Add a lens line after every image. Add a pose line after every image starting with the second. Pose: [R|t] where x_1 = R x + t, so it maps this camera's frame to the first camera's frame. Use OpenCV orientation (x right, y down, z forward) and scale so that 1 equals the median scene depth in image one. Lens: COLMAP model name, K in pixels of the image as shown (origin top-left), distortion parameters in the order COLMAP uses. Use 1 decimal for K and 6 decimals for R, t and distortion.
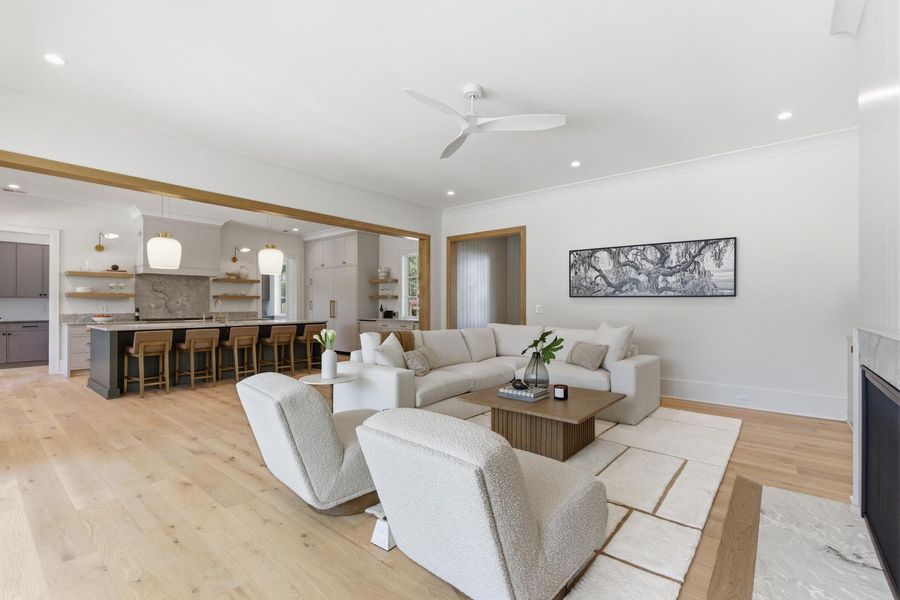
lens RADIAL K [[397.9, 0, 450.1], [0, 397.9, 306.2], [0, 0, 1]] dist [0.001952, 0.000672]
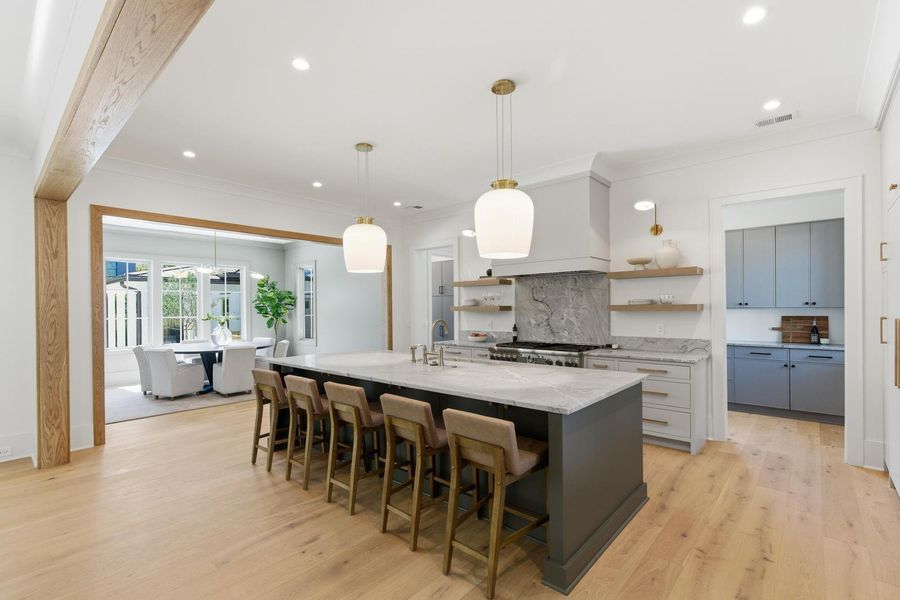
lens RADIAL K [[415.0, 0, 448.4], [0, 415.0, 308.7], [0, 0, 1]] dist [-0.000447, 0.000010]
pose [[-0.031336, 0.004701, -0.999498, -0.041902], [0.005232, 0.999976, 0.004540, -0.036636], [0.999495, -0.005087, -0.031360, 1.116319]]
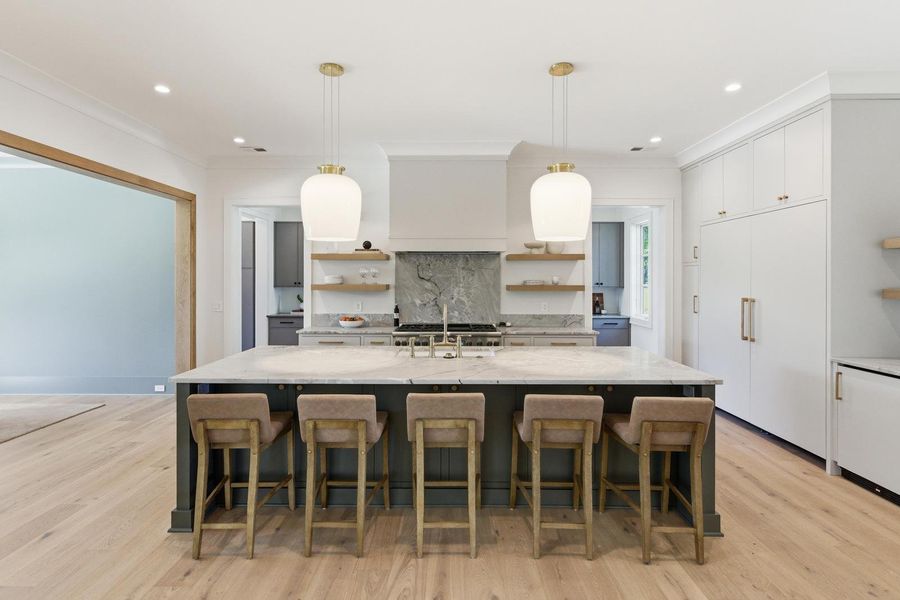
lens RADIAL K [[461.8, 0, 445.4], [0, 461.8, 280.7], [0, 0, 1]] dist [-0.001893, 0.000088]
pose [[0.631119, 0.003914, -0.775676, -0.198345], [-0.005376, 0.999985, 0.000671, -0.046369], [0.775668, 0.003746, 0.631130, 0.731566]]
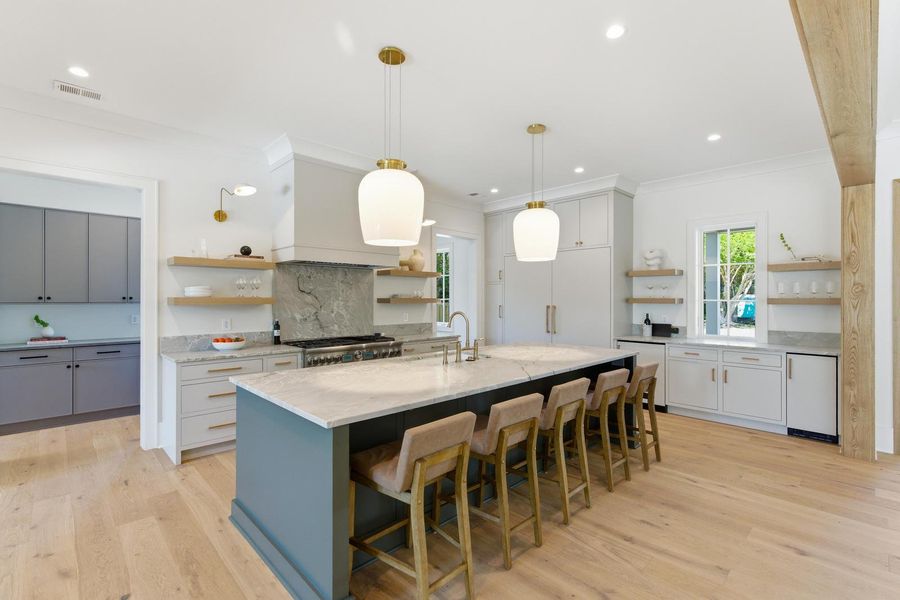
lens RADIAL K [[407.7, 0, 452.8], [0, 407.7, 302.5], [0, 0, 1]] dist [-0.001108, 0.000172]
pose [[0.994359, 0.001792, -0.106052, -0.583546], [-0.001284, 0.999987, 0.004855, -0.033331], [0.106059, -0.004691, 0.994349, 0.550444]]
